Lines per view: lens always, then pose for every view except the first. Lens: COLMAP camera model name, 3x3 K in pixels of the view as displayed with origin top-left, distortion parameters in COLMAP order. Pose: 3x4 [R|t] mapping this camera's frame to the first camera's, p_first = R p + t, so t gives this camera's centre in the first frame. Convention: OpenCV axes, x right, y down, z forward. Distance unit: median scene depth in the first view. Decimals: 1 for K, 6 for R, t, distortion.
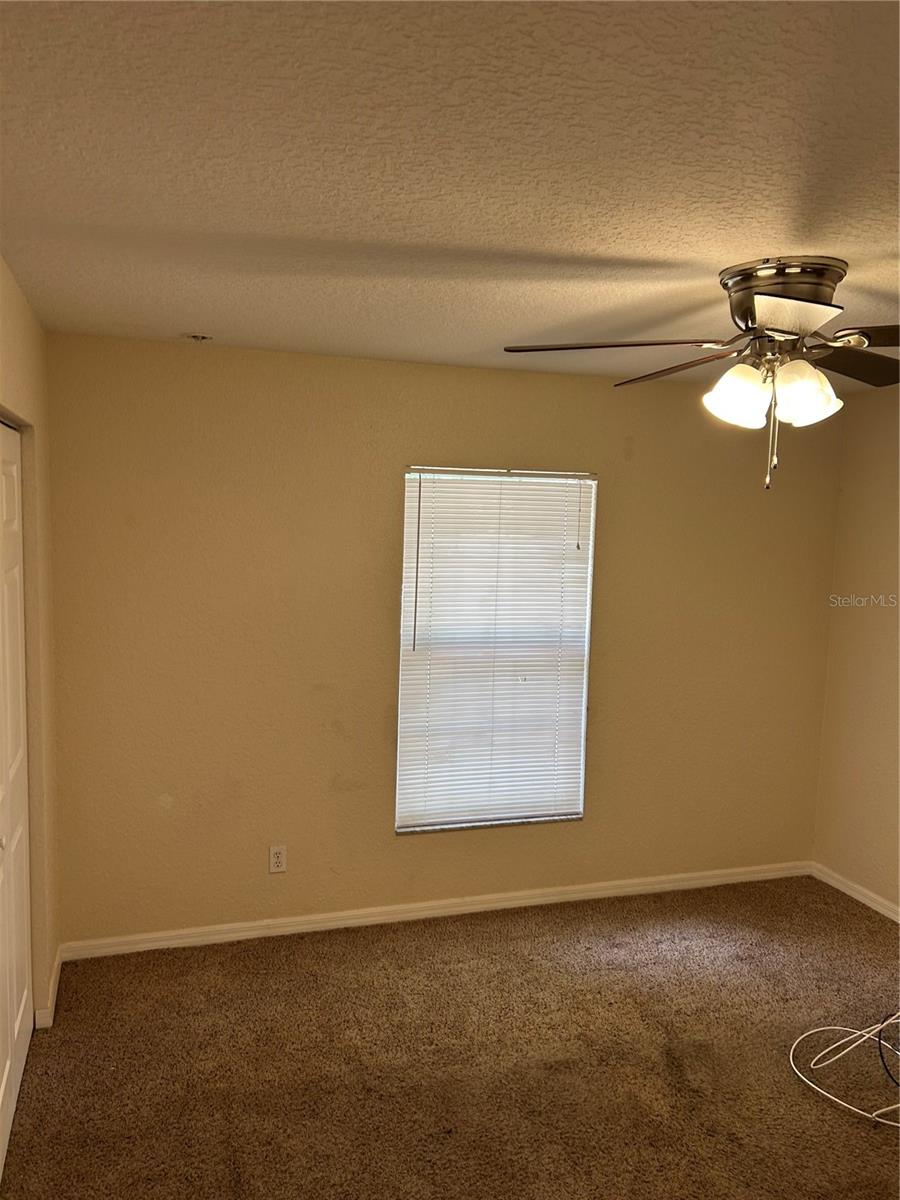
lens RADIAL K [[918.8, 0, 445.0], [0, 918.8, 594.5], [0, 0, 1]] dist [0.063453, -0.062899]
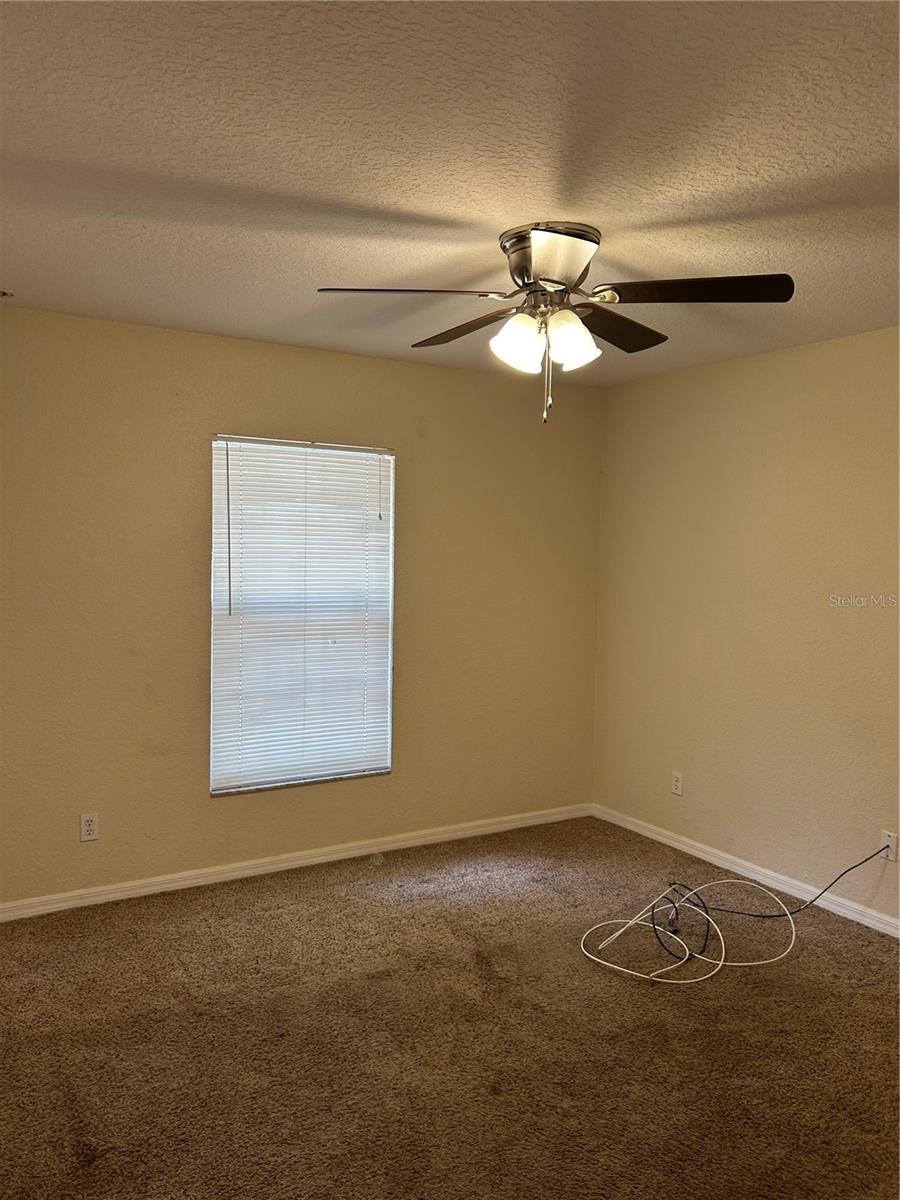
lens RADIAL K [[918.8, 0, 445.0], [0, 918.8, 594.5], [0, 0, 1]] dist [0.063453, -0.062899]
pose [[0.973200, -0.026341, 0.228447, -0.037134], [0.035337, 0.998749, -0.035377, 0.104413], [-0.227229, 0.042502, 0.972913, -0.076657]]
